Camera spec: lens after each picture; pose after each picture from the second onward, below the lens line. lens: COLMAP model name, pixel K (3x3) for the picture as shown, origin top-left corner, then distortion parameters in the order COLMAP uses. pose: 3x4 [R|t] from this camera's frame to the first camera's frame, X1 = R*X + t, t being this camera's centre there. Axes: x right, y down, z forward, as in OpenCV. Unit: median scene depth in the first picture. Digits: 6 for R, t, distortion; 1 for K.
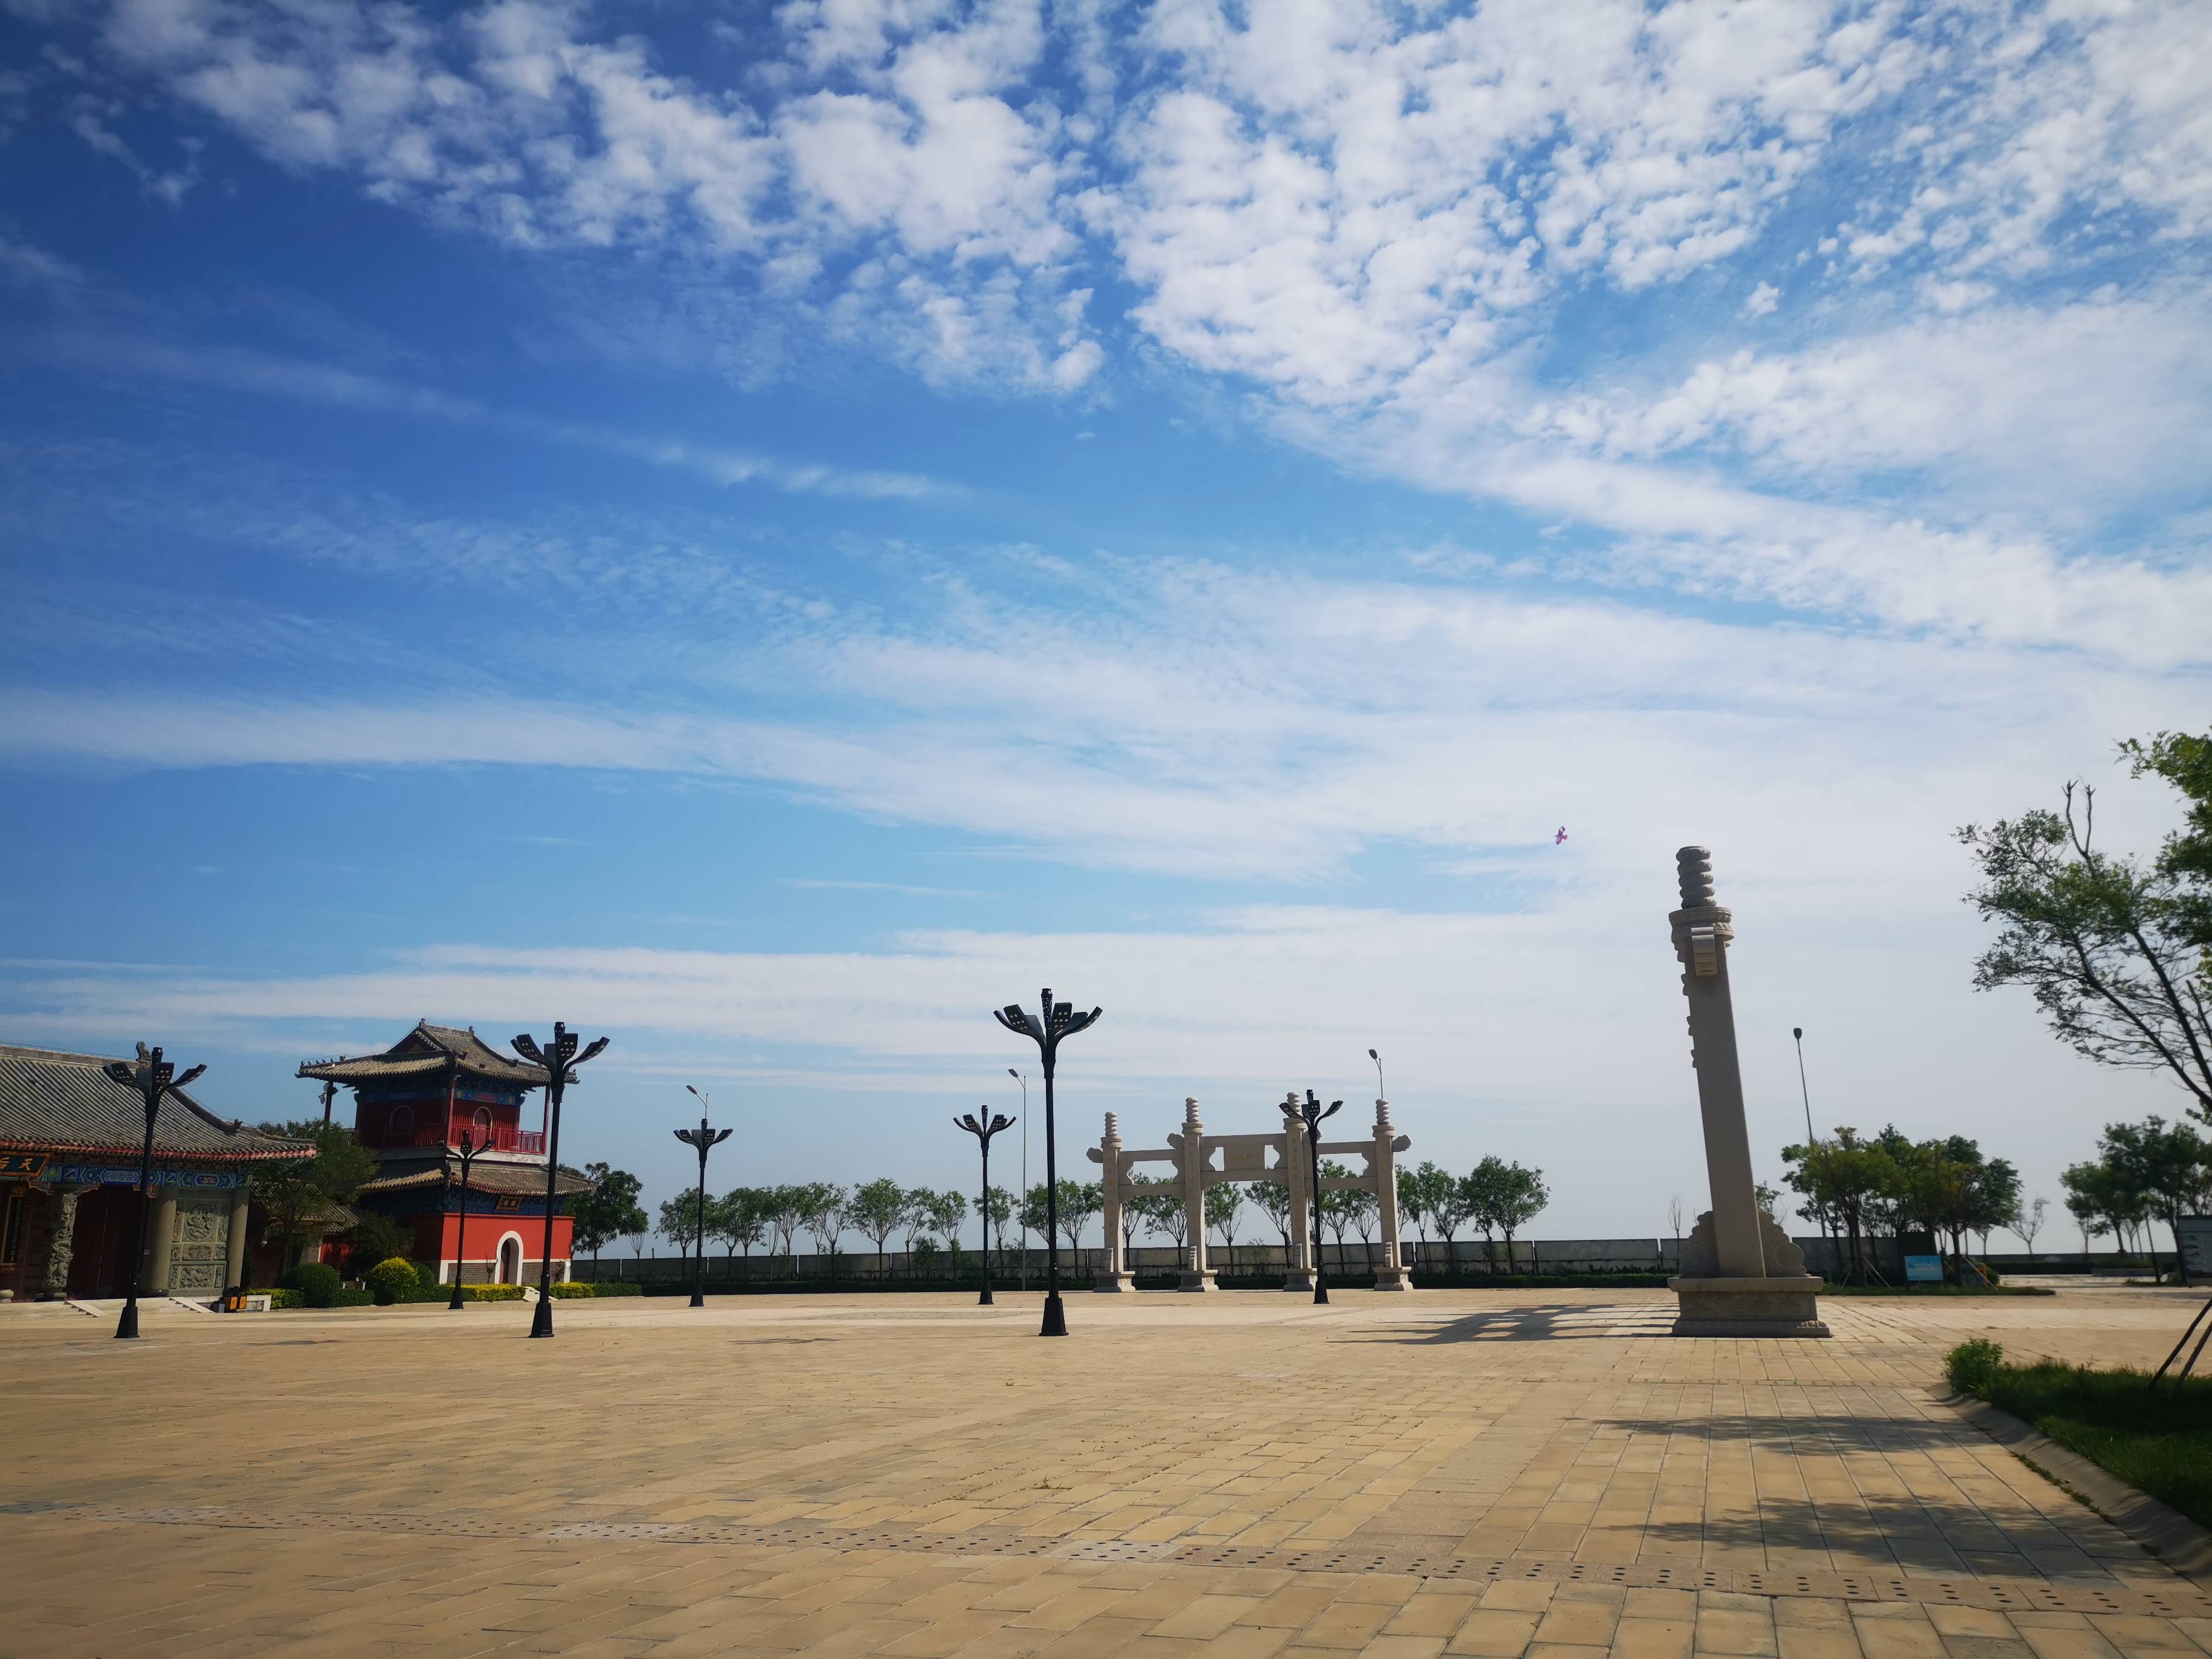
lens RADIAL K [[1663.5, 0, 1093.0], [0, 1663.5, 859.8], [0, 0, 1]] dist [0.049111, -0.042458]
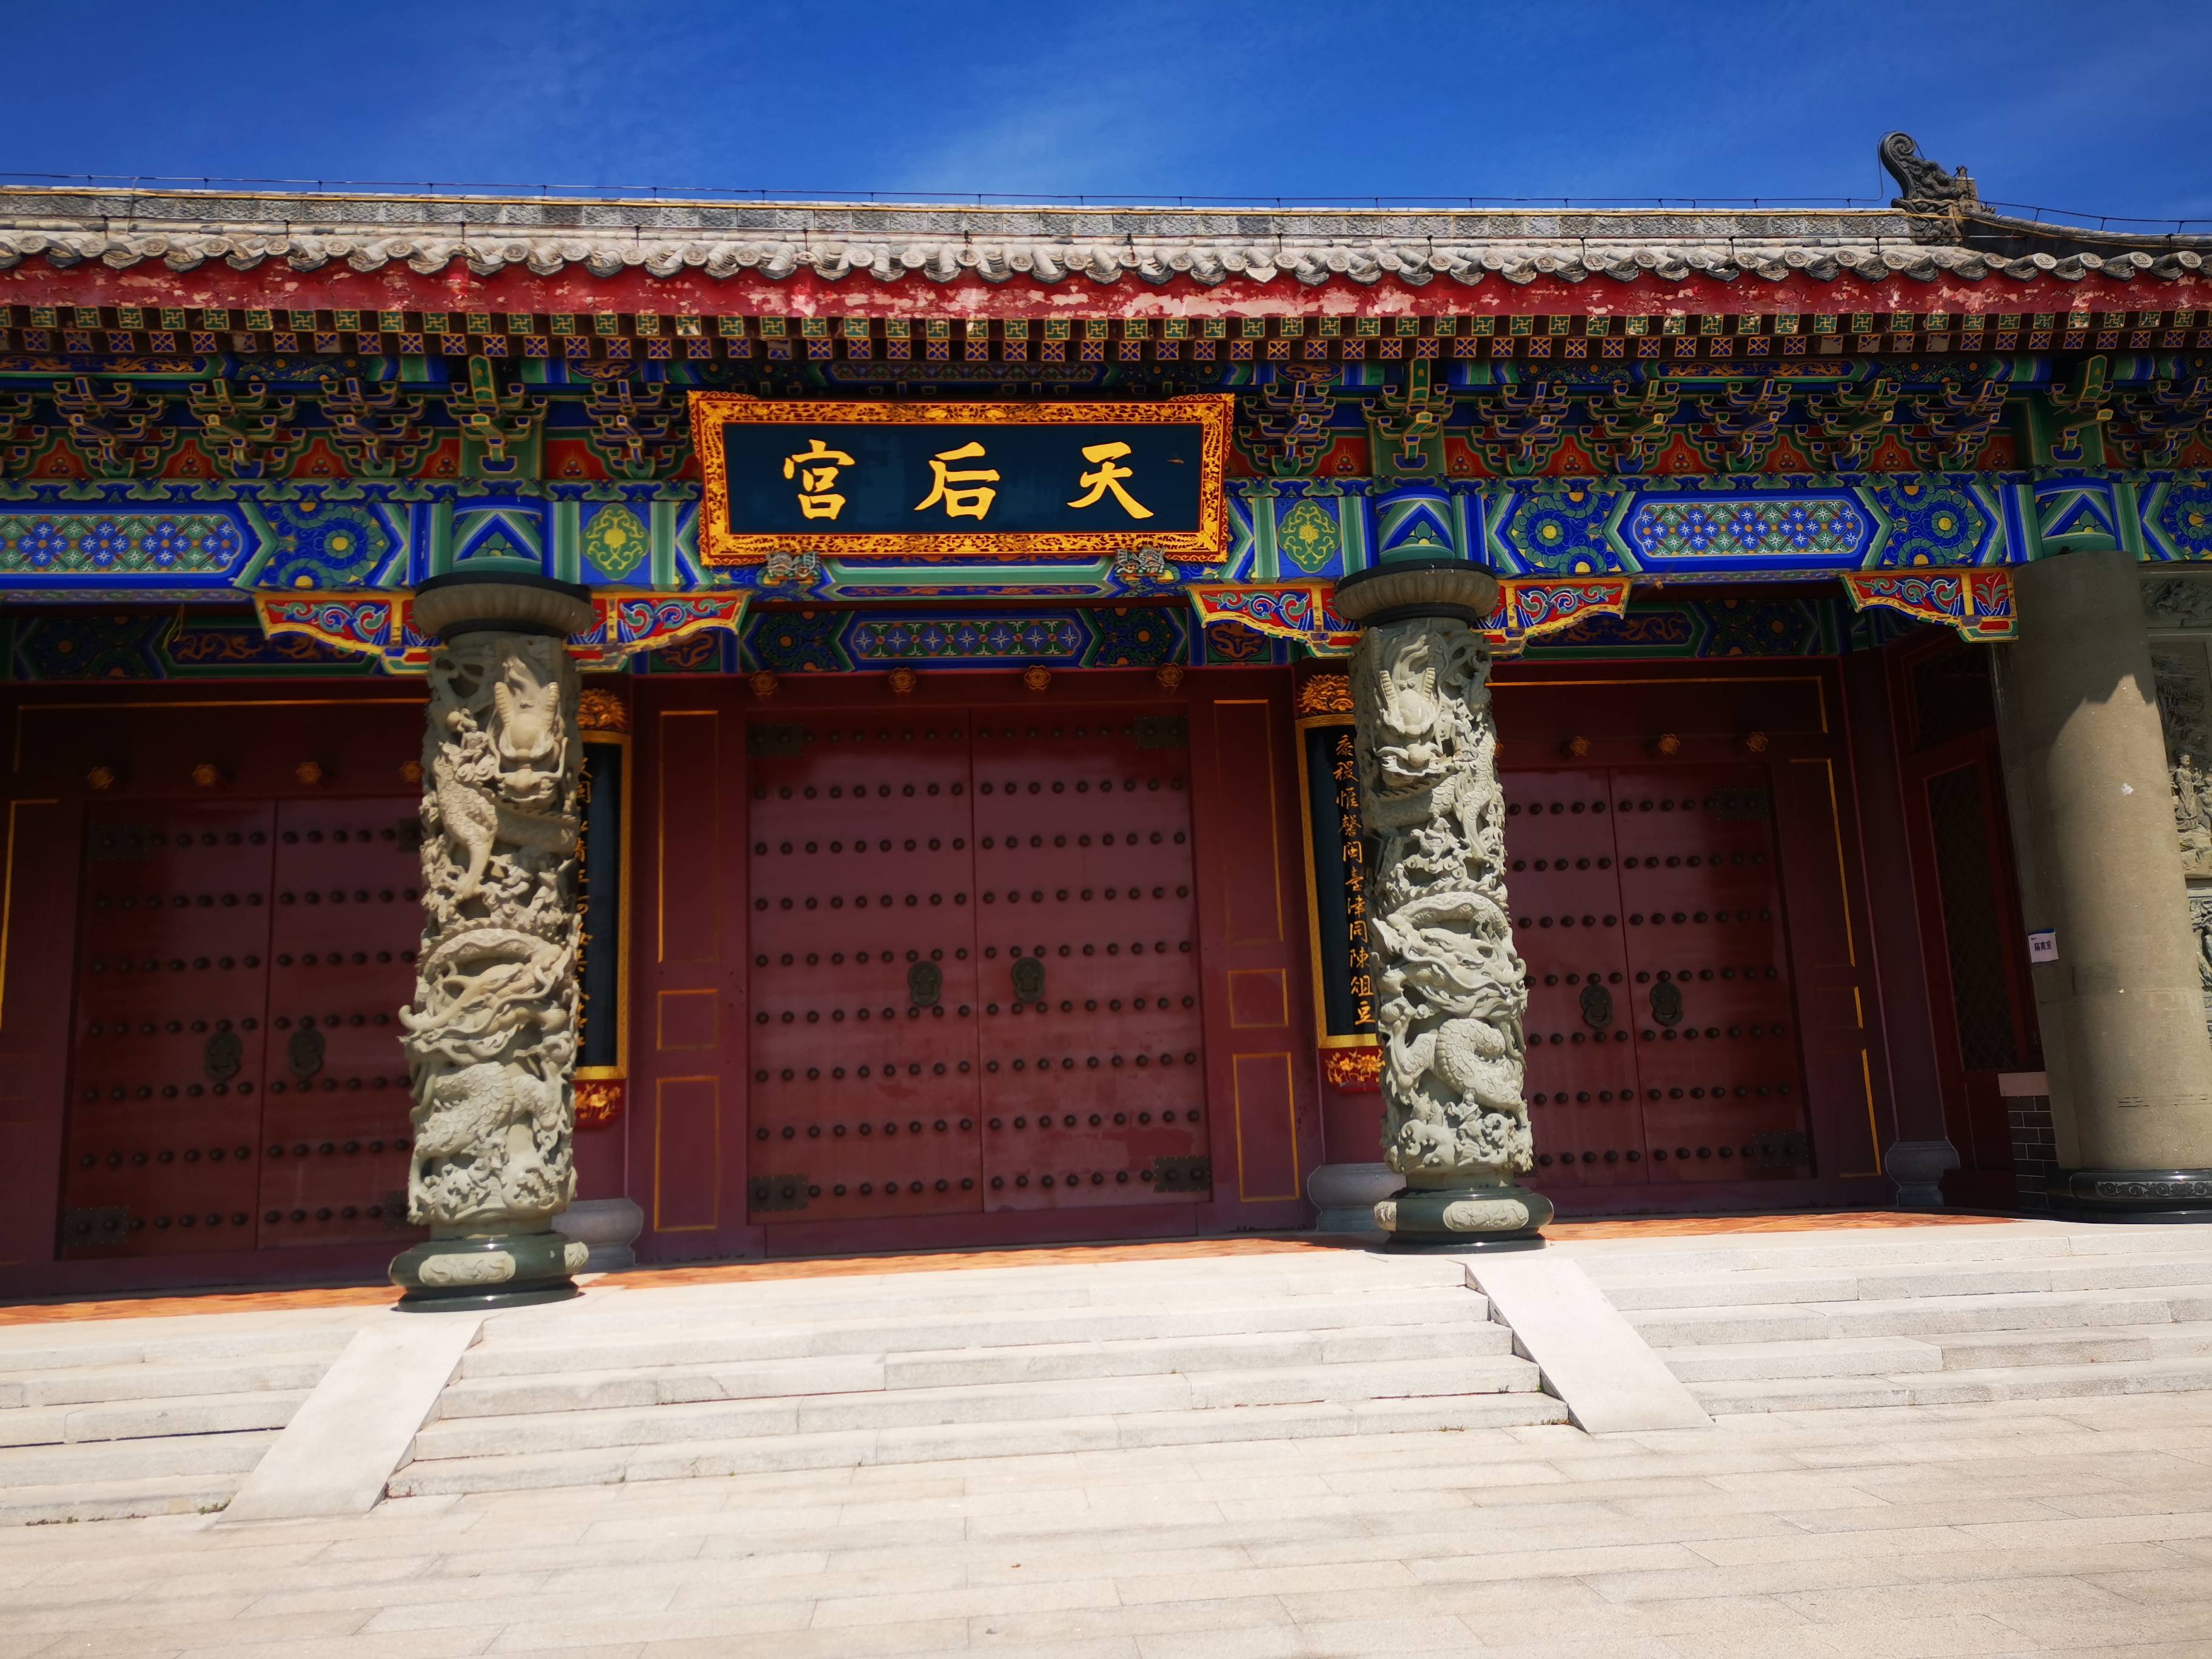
lens RADIAL K [[1663.5, 0, 1115.6], [0, 1663.5, 832.9], [0, 0, 1]] dist [0.049111, -0.042458]
pose [[0.398694, -0.150184, -0.904703, -0.327051], [0.247804, 0.967446, -0.051395, 0.152499], [0.882970, -0.203698, 0.422931, 0.624151]]
